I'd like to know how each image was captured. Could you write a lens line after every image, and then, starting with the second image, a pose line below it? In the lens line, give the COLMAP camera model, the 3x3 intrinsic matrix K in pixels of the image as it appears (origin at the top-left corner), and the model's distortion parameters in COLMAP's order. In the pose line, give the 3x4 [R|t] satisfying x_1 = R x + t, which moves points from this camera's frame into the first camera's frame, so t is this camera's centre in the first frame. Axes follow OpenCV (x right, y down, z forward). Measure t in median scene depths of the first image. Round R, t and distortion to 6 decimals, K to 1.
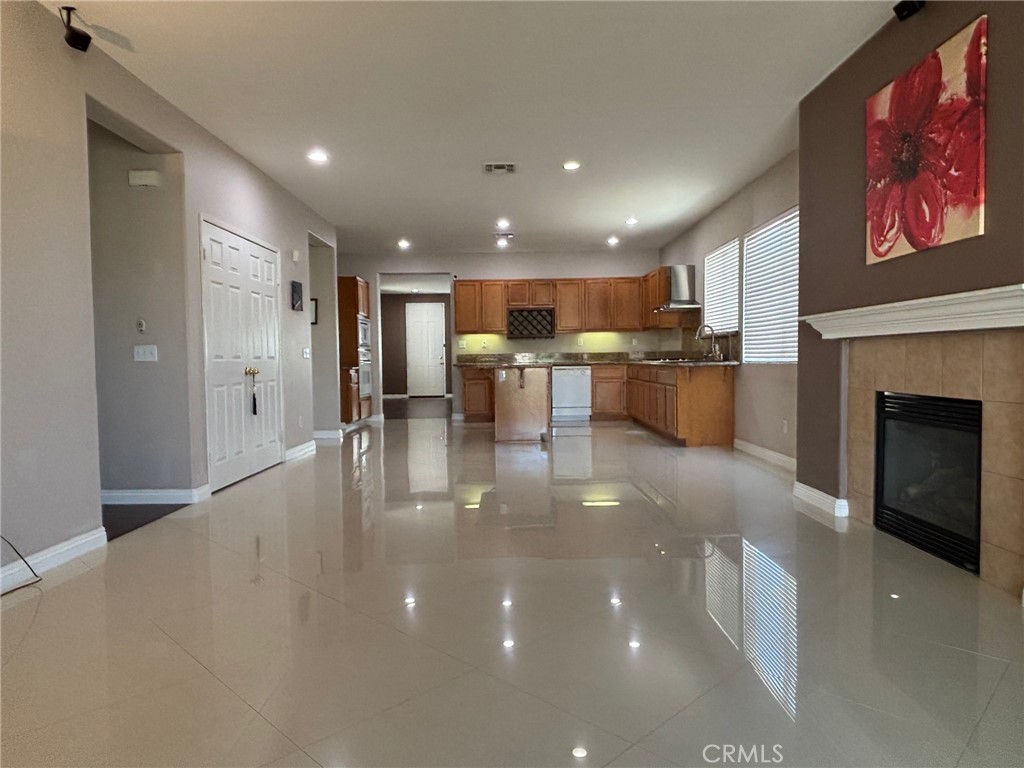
lens RADIAL K [[649.4, 0, 508.7], [0, 649.4, 392.1], [0, 0, 1]] dist [0.006483, -0.001174]
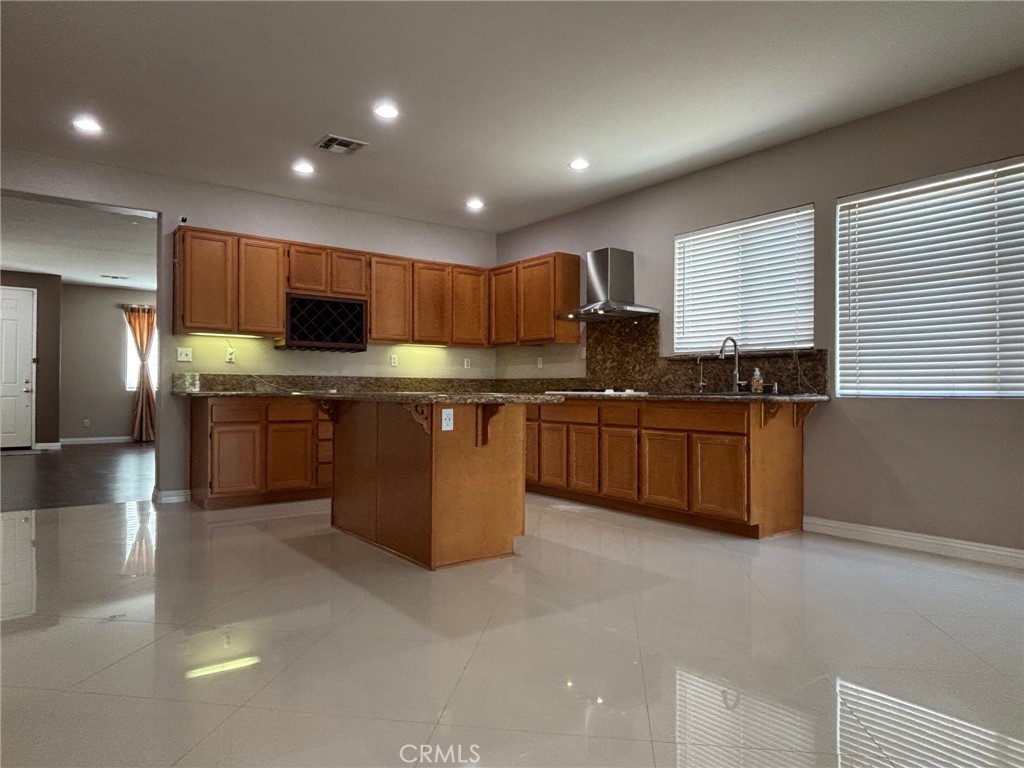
lens RADIAL K [[649.4, 0, 508.7], [0, 649.4, 392.1], [0, 0, 1]] dist [0.006483, -0.001174]
pose [[0.797143, 0.017307, 0.603542, -0.184568], [0.013990, 0.998791, -0.047119, -0.016095], [-0.603628, 0.046004, 0.795938, 0.453372]]
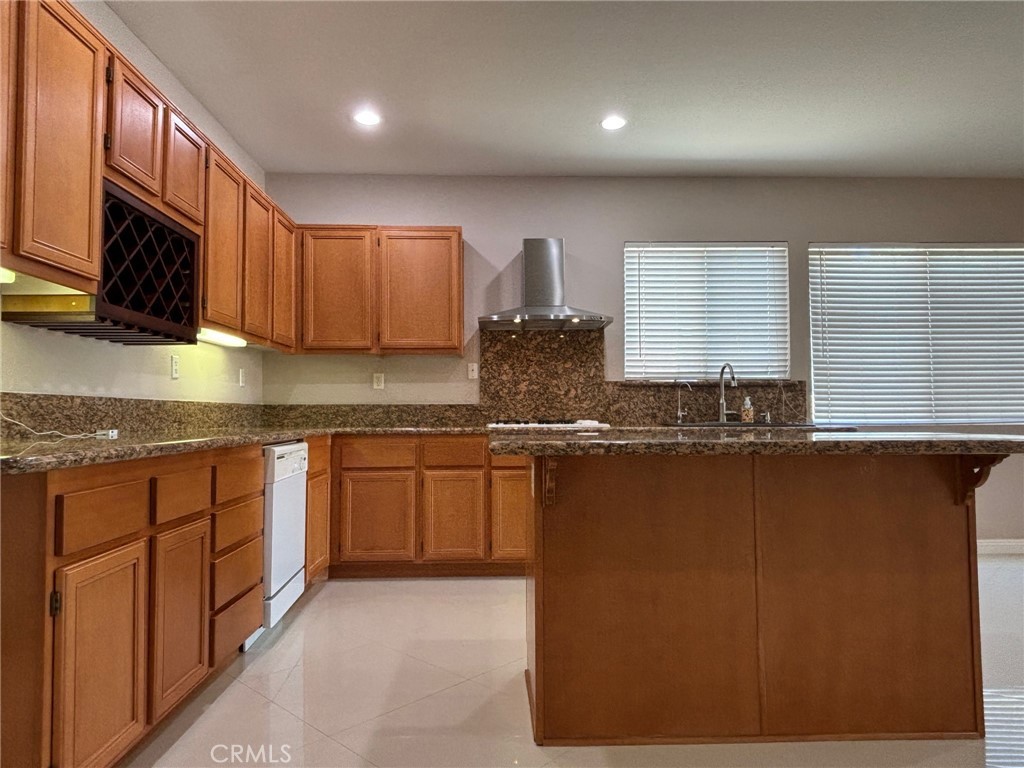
lens RADIAL K [[649.4, 0, 508.7], [0, 649.4, 392.1], [0, 0, 1]] dist [0.006483, -0.001174]
pose [[-0.028813, 0.049008, 0.998383, -0.208566], [0.055687, 0.997325, -0.047349, -0.043312], [-0.998032, 0.054233, -0.031465, 0.884832]]
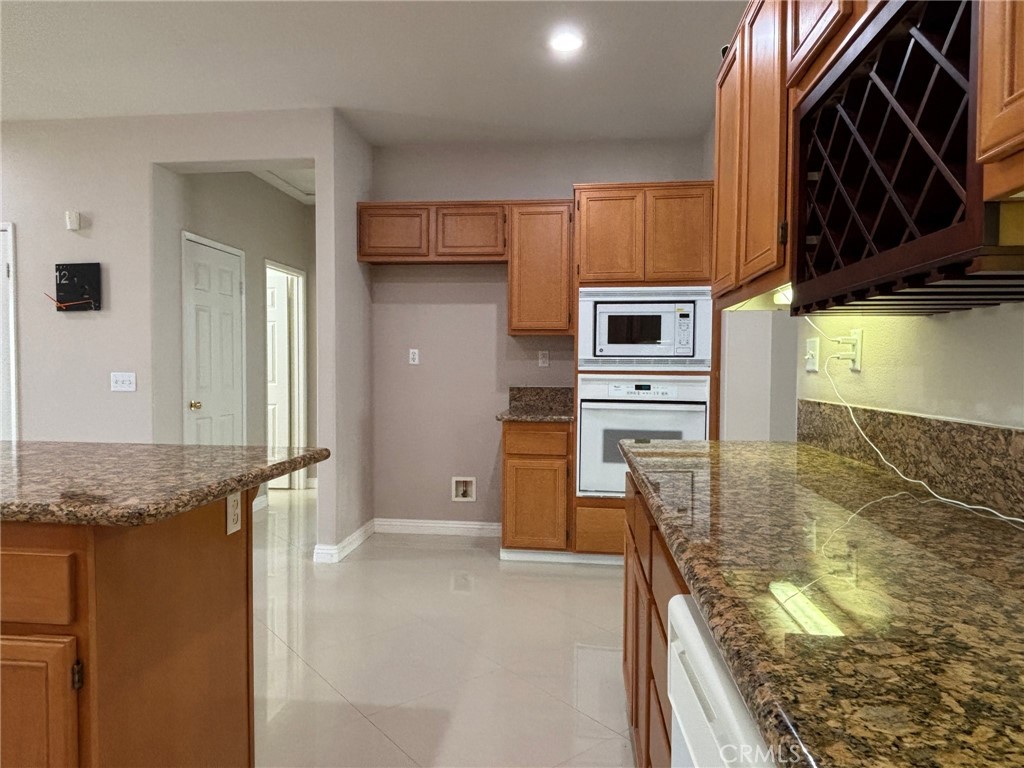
lens RADIAL K [[649.4, 0, 508.7], [0, 649.4, 392.1], [0, 0, 1]] dist [0.006483, -0.001174]
pose [[-0.117317, 0.051991, -0.991733, 0.155590], [-0.054588, 0.996781, 0.058714, -0.070574], [0.991593, 0.061024, -0.114102, 0.961832]]
